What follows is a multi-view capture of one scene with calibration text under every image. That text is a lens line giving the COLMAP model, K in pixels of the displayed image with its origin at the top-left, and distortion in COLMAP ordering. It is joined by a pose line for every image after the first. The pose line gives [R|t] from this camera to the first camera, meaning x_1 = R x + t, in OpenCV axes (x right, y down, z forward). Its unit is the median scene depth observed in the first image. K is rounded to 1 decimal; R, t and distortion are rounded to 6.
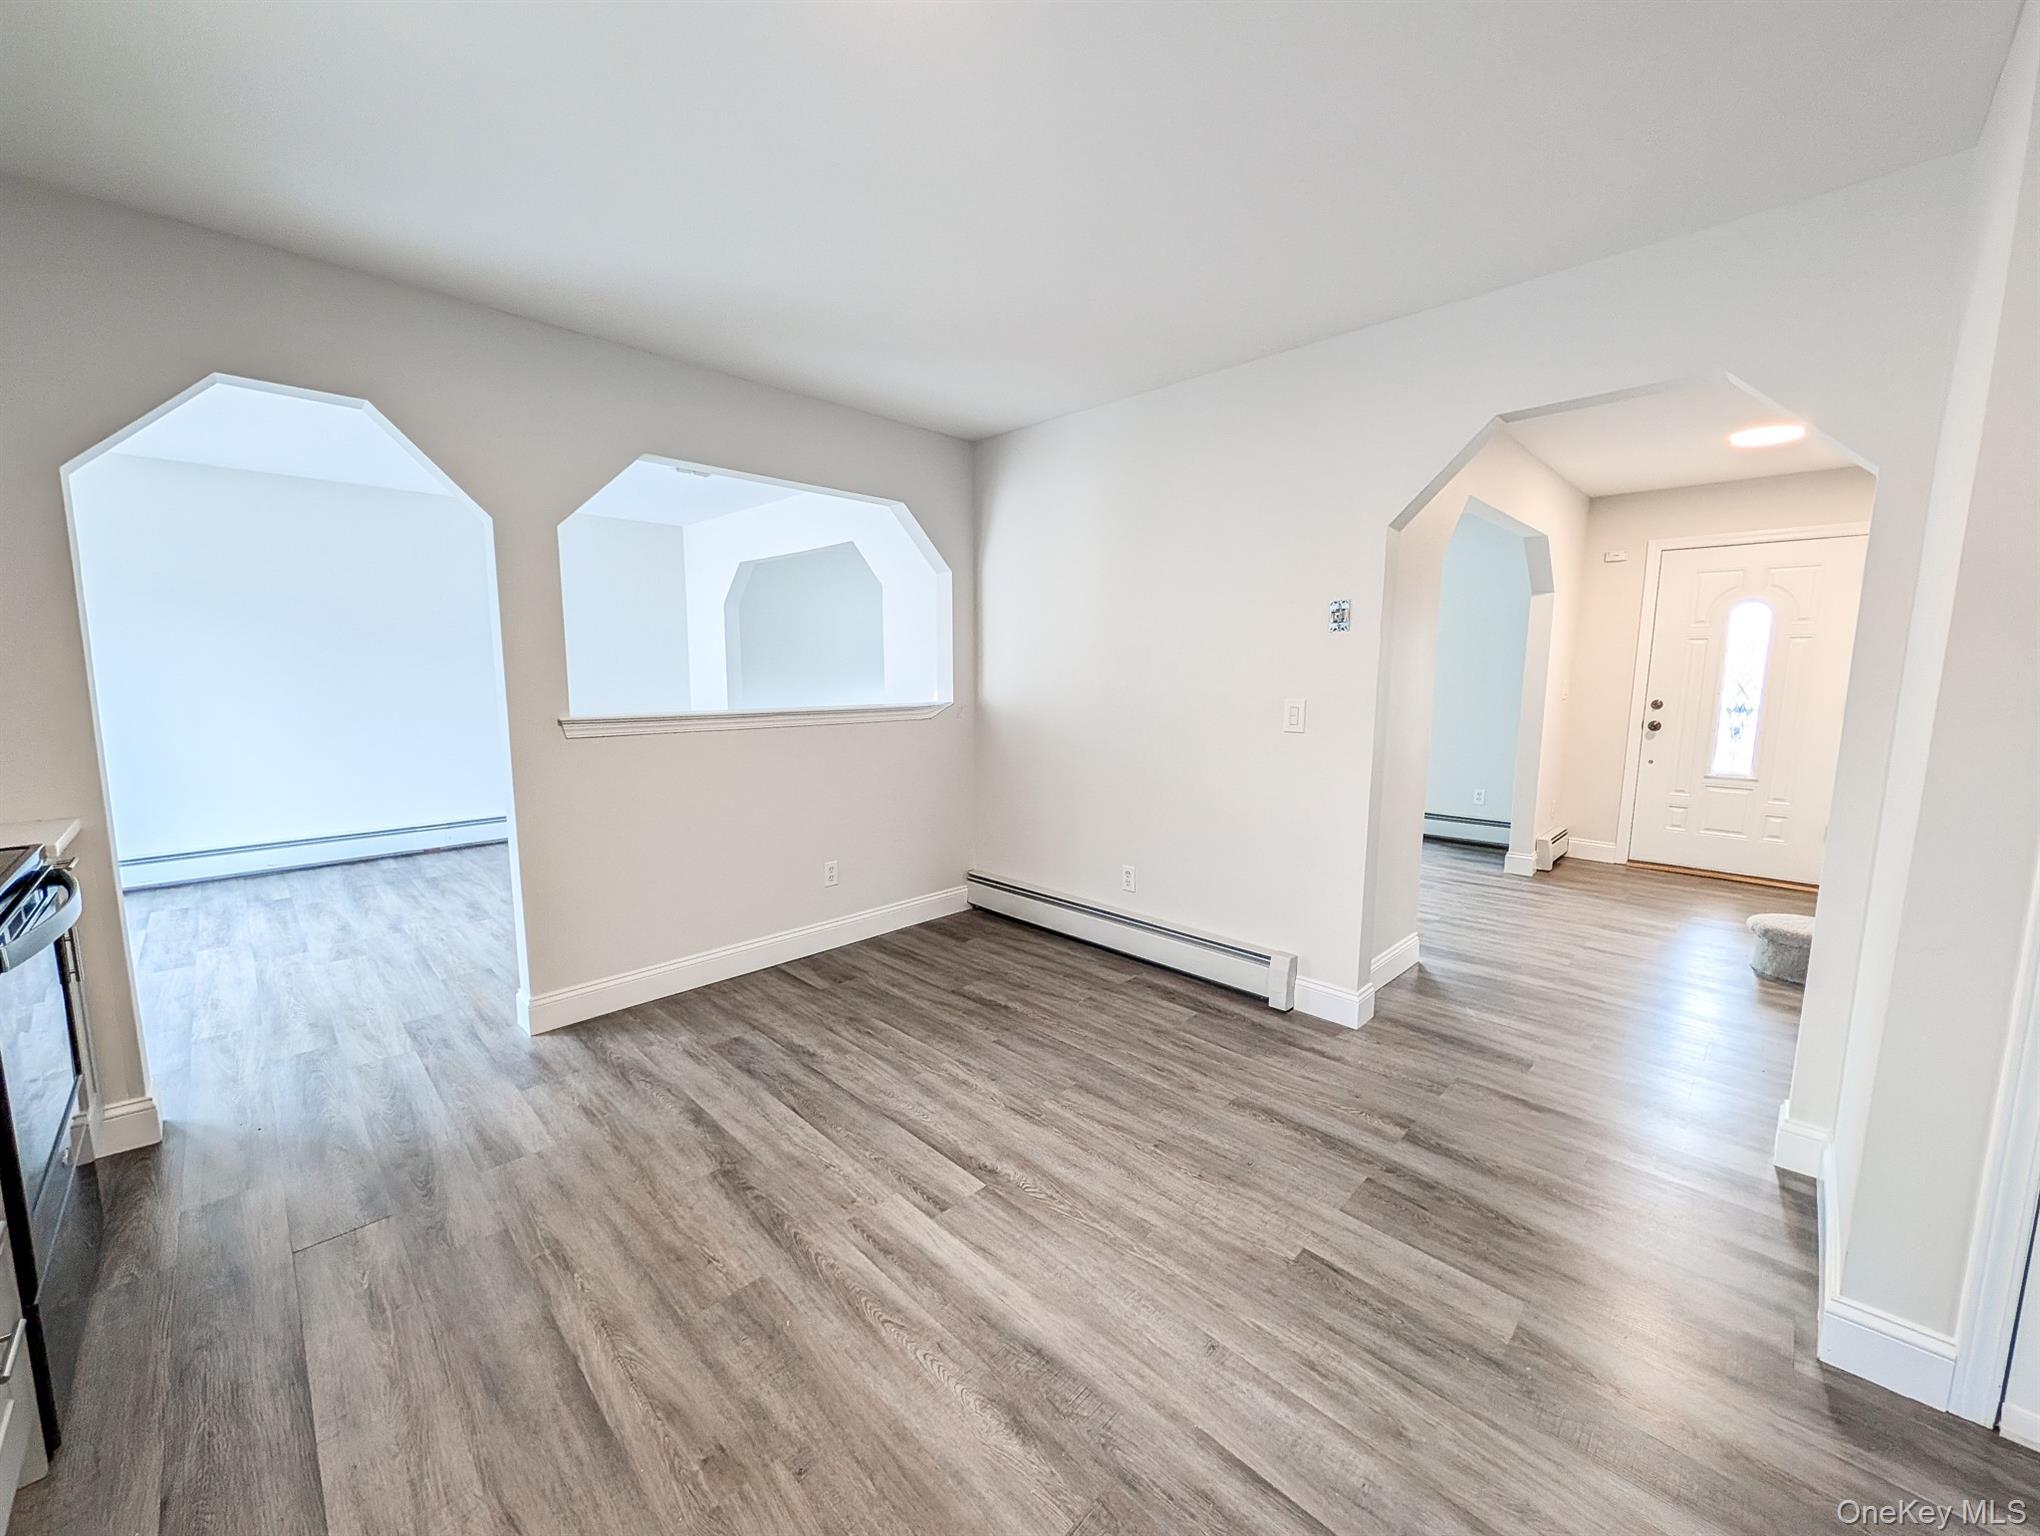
lens RADIAL K [[791.2, 0, 1009.3], [0, 791.2, 768.4], [0, 0, 1]] dist [0.000203, -0.000031]
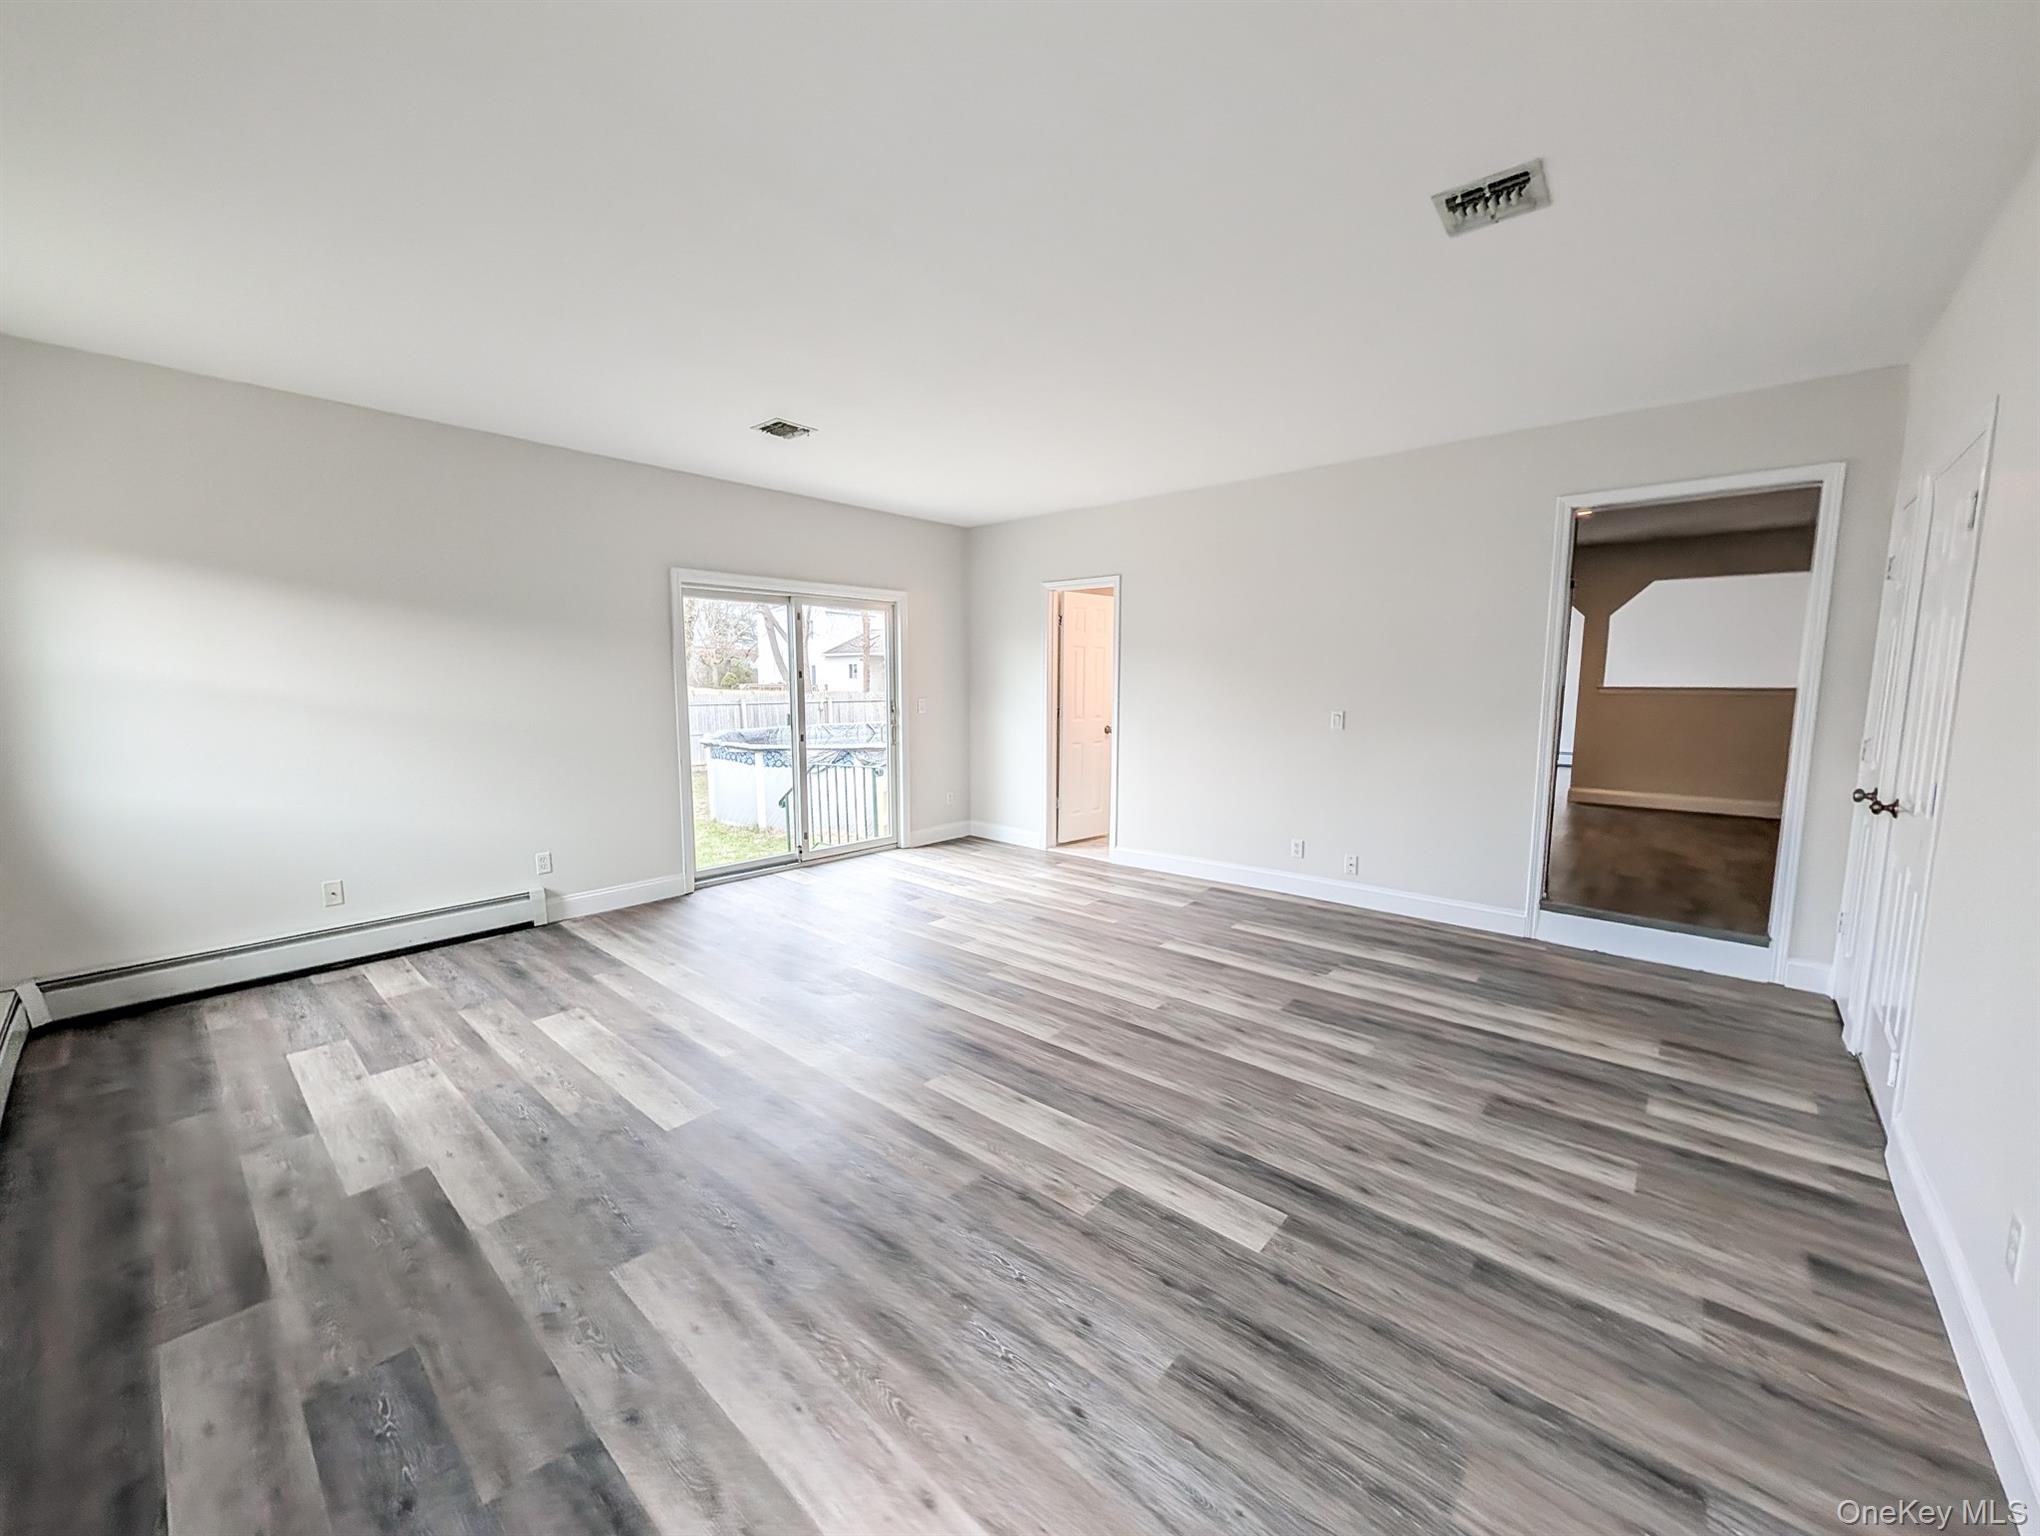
lens RADIAL K [[791.2, 0, 1009.3], [0, 791.2, 768.4], [0, 0, 1]] dist [0.000203, -0.000031]
pose [[0.048888, 0.111340, -0.992579, 2.684986], [-0.129034, 0.986144, 0.104262, 0.249467], [0.990434, 0.122980, 0.062577, -1.458007]]
